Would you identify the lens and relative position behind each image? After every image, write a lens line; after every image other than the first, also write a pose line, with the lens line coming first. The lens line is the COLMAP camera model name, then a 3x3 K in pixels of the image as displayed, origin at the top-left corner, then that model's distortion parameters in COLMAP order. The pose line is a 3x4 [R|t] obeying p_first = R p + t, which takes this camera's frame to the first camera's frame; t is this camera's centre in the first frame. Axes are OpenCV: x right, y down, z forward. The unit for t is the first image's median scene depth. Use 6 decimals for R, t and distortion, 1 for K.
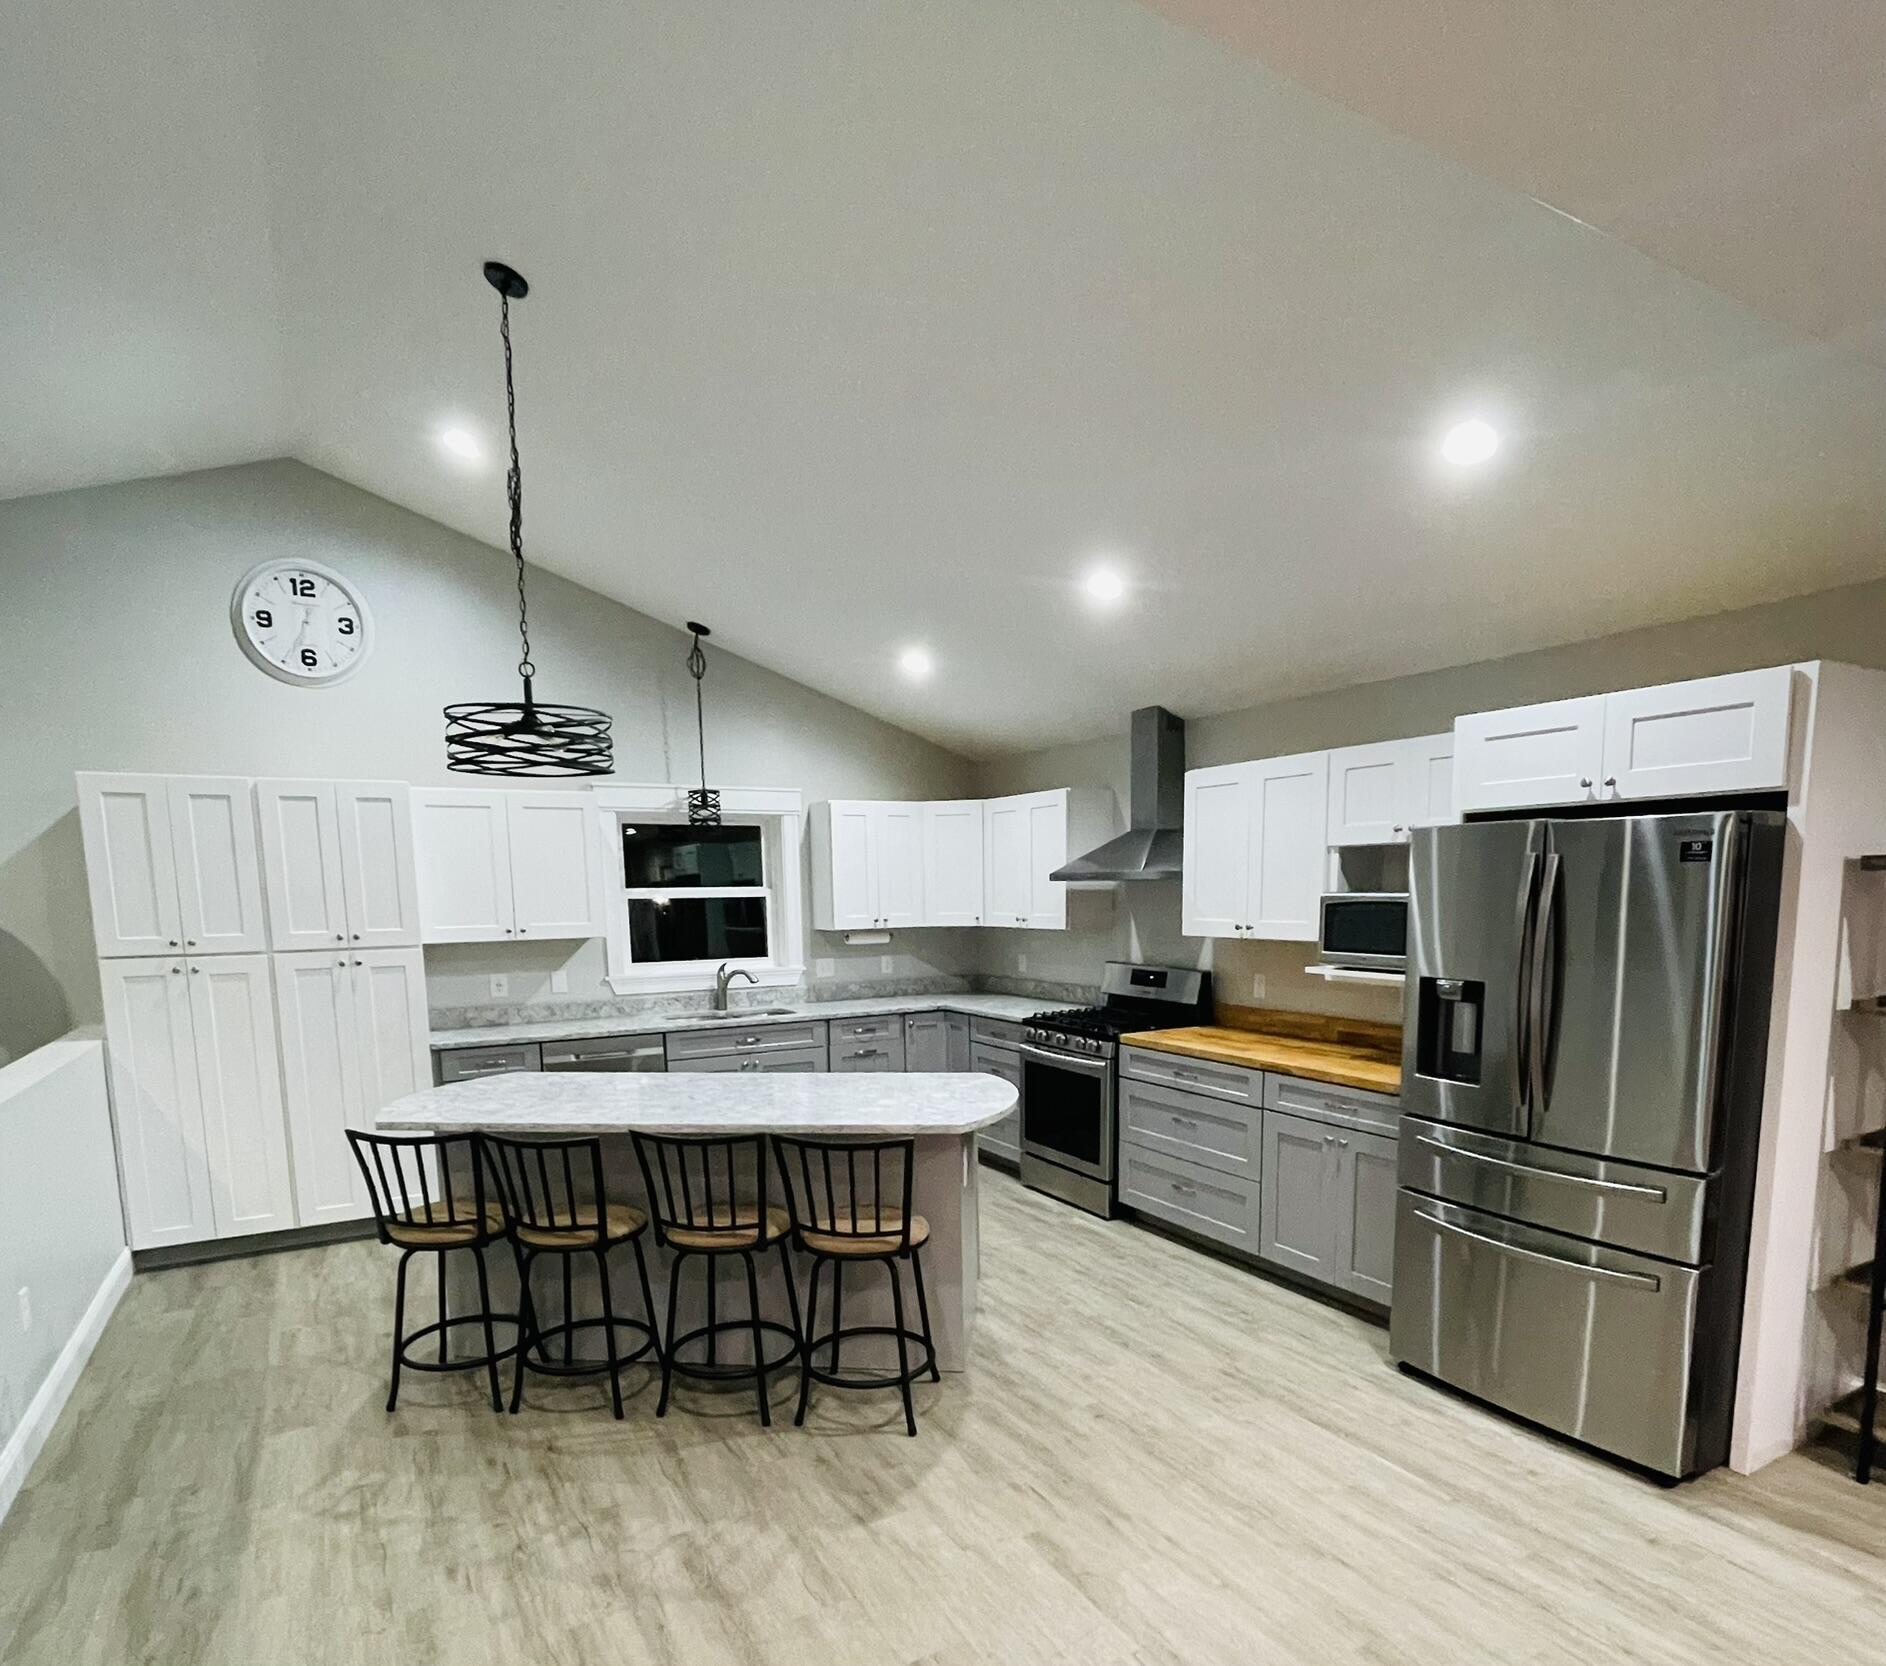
lens RADIAL K [[1091.3, 0, 943.2], [0, 1091.3, 1035.3], [0, 0, 1]] dist [0.001258, -0.001262]
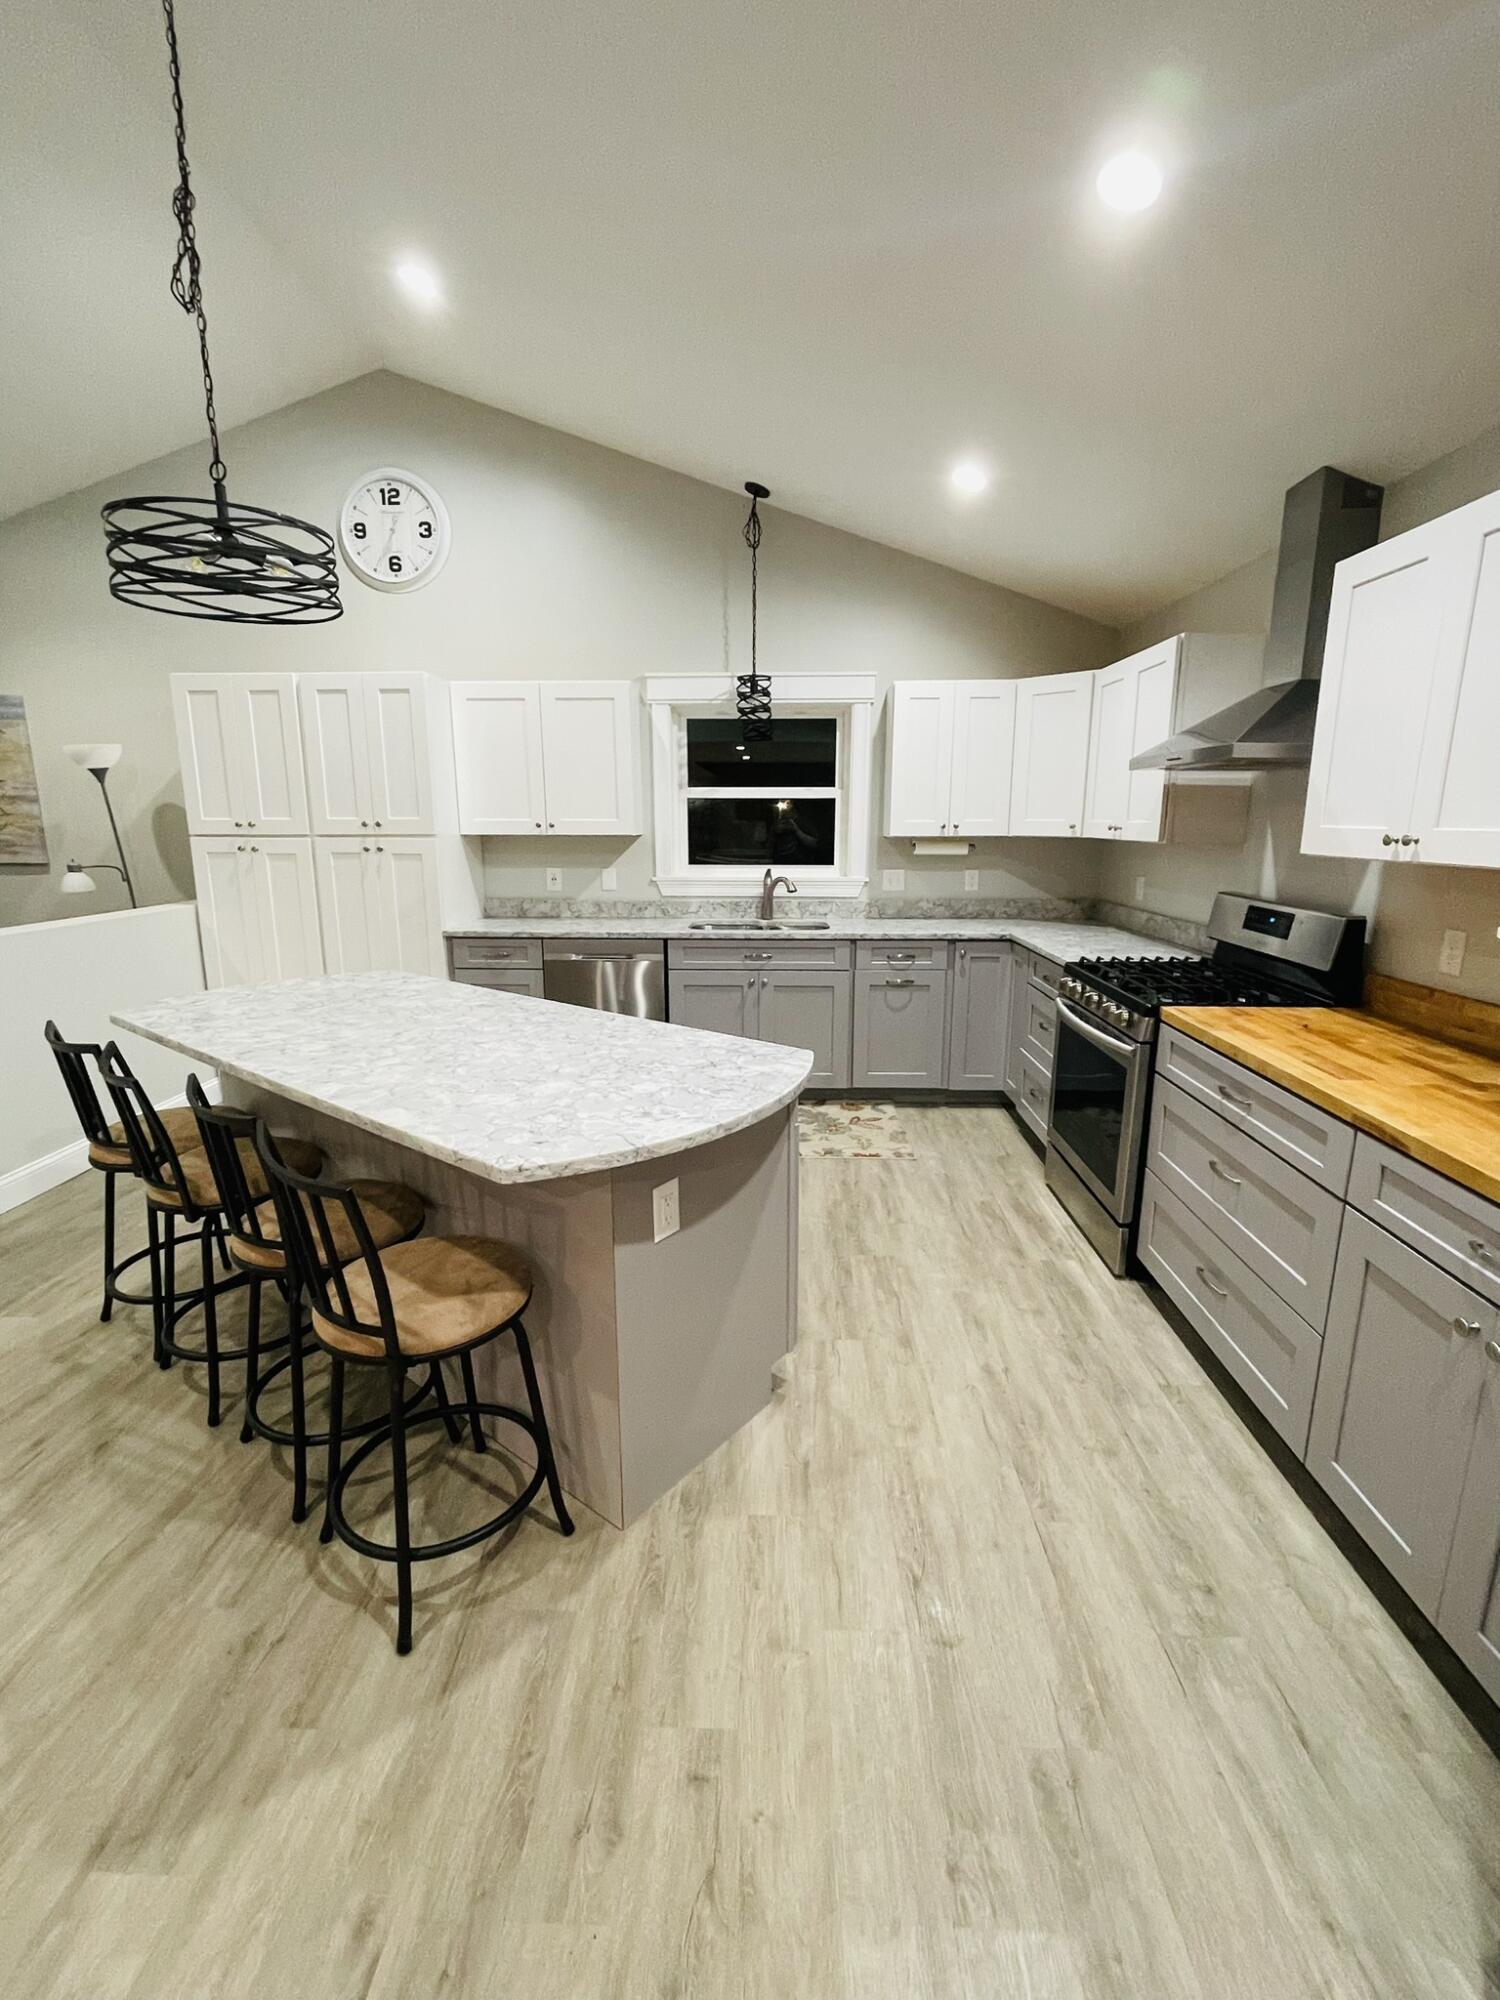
lens RADIAL K [[870.2, 0, 751.7], [0, 870.2, 992.7], [0, 0, 1]] dist [-0.002572, -0.000216]
pose [[0.855204, 0.119827, -0.504250, 0.181587], [-0.084348, 0.992114, 0.092706, -0.030803], [0.511382, -0.036750, 0.858567, 0.378166]]
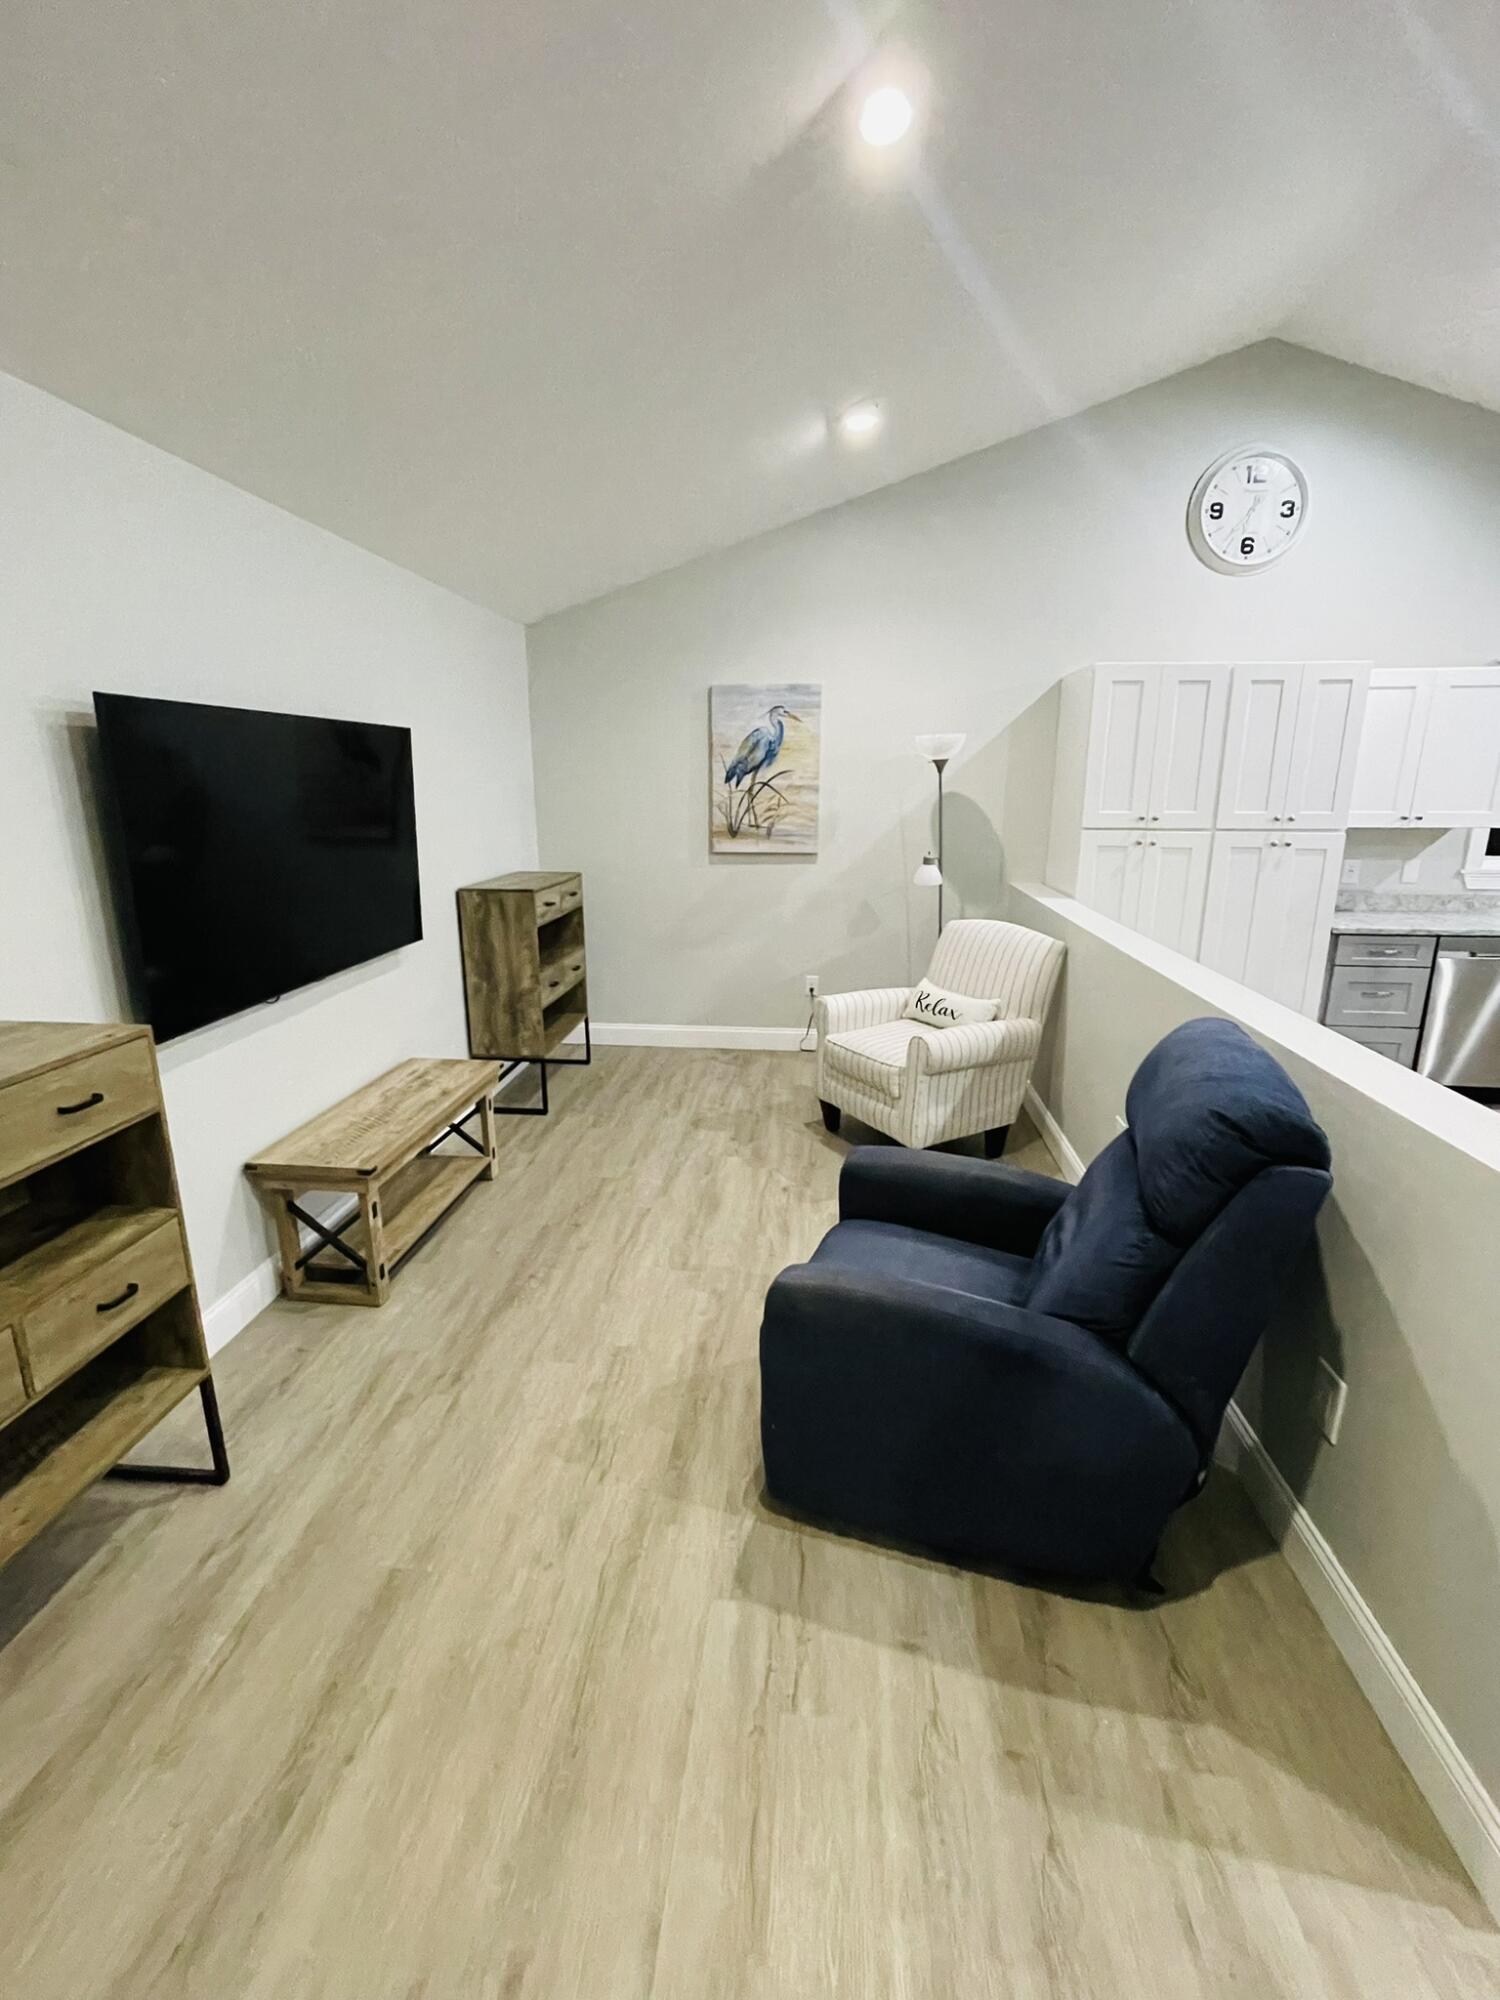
lens RADIAL K [[870.2, 0, 751.7], [0, 870.2, 992.7], [0, 0, 1]] dist [-0.002572, -0.000216]
pose [[0.826002, 0.147498, -0.544026, -0.405734], [-0.088602, 0.987133, 0.133109, 0.007109], [0.556659, -0.061746, 0.828443, 0.017822]]
